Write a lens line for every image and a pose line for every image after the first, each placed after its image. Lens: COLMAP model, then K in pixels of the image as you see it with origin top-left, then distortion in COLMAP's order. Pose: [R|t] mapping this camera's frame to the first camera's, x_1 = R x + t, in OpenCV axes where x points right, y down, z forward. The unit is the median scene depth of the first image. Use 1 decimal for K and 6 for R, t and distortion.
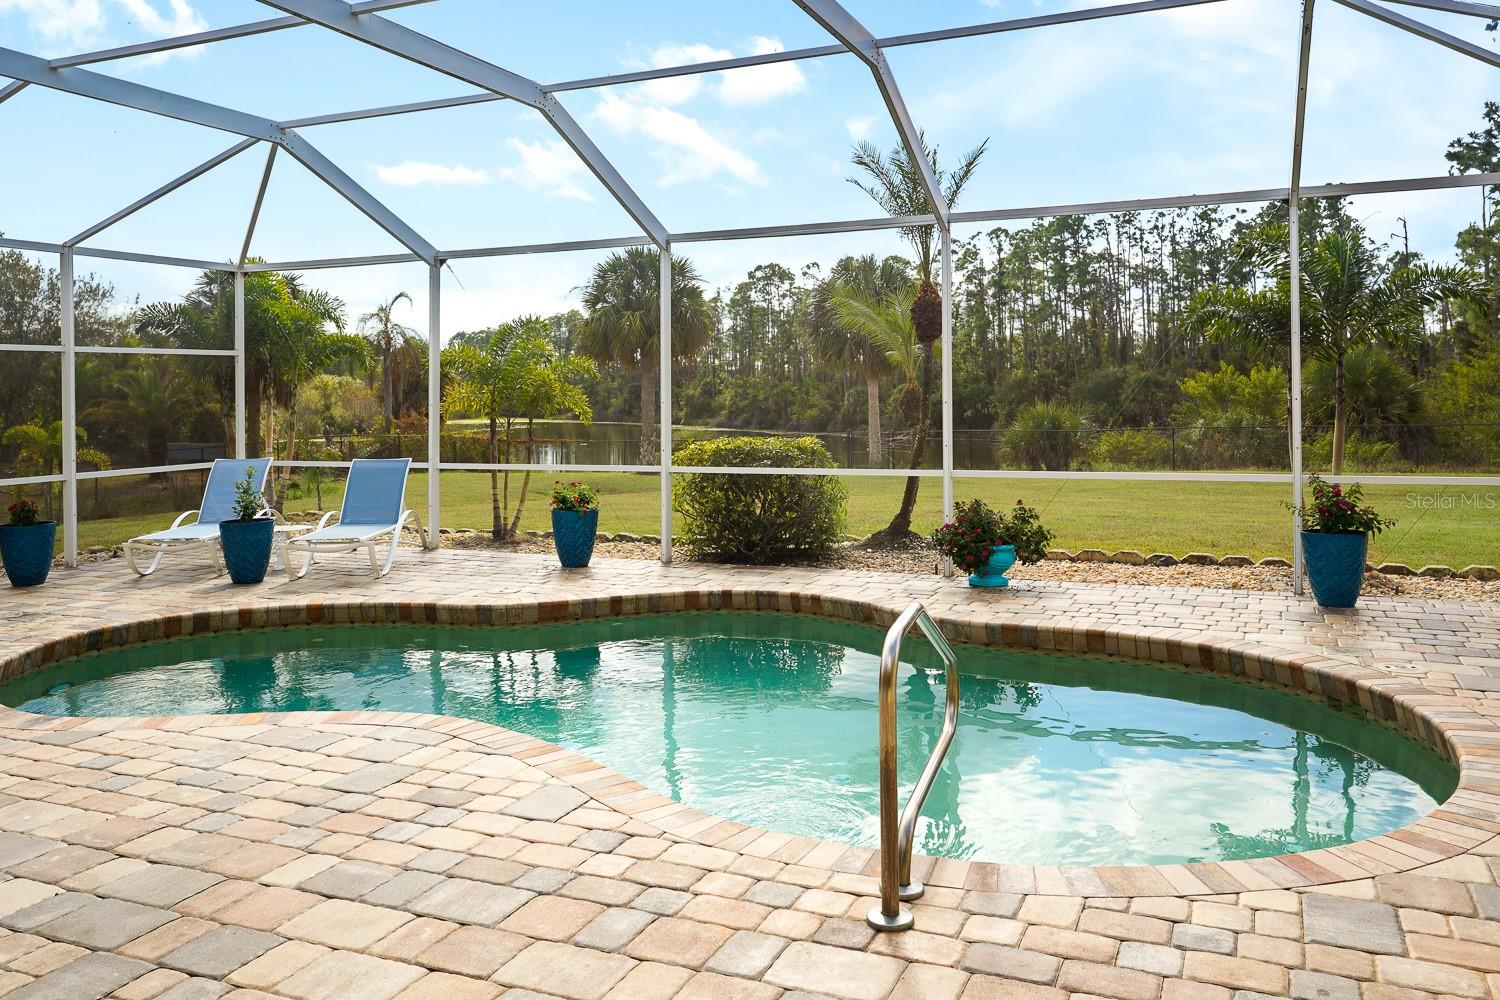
lens RADIAL K [[1112.1, 0, 717.3], [0, 1112.1, 446.4], [0, 0, 1]] dist [-0.007075, -0.001917]
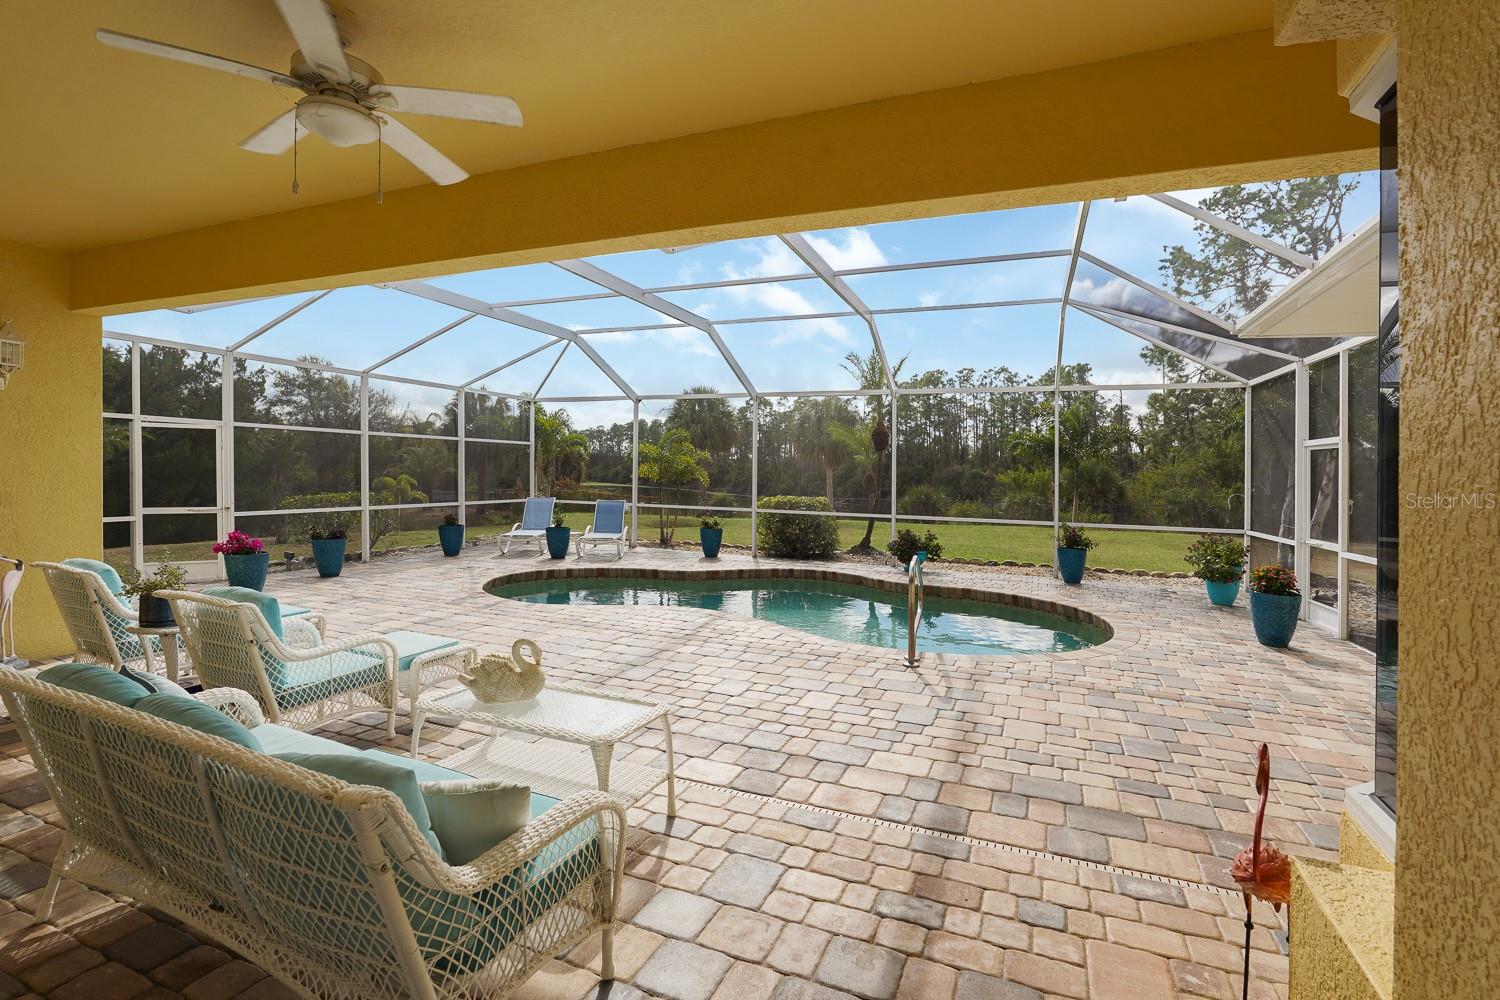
lens RADIAL K [[681.0, 0, 775.3], [0, 681.0, 479.9], [0, 0, 1]] dist [-0.051544, -0.000549]
pose [[0.995961, 0.036102, 0.082209, -0.116174], [-0.032925, 0.998670, -0.039680, 0.014223], [-0.083533, 0.036813, 0.995825, -0.232490]]
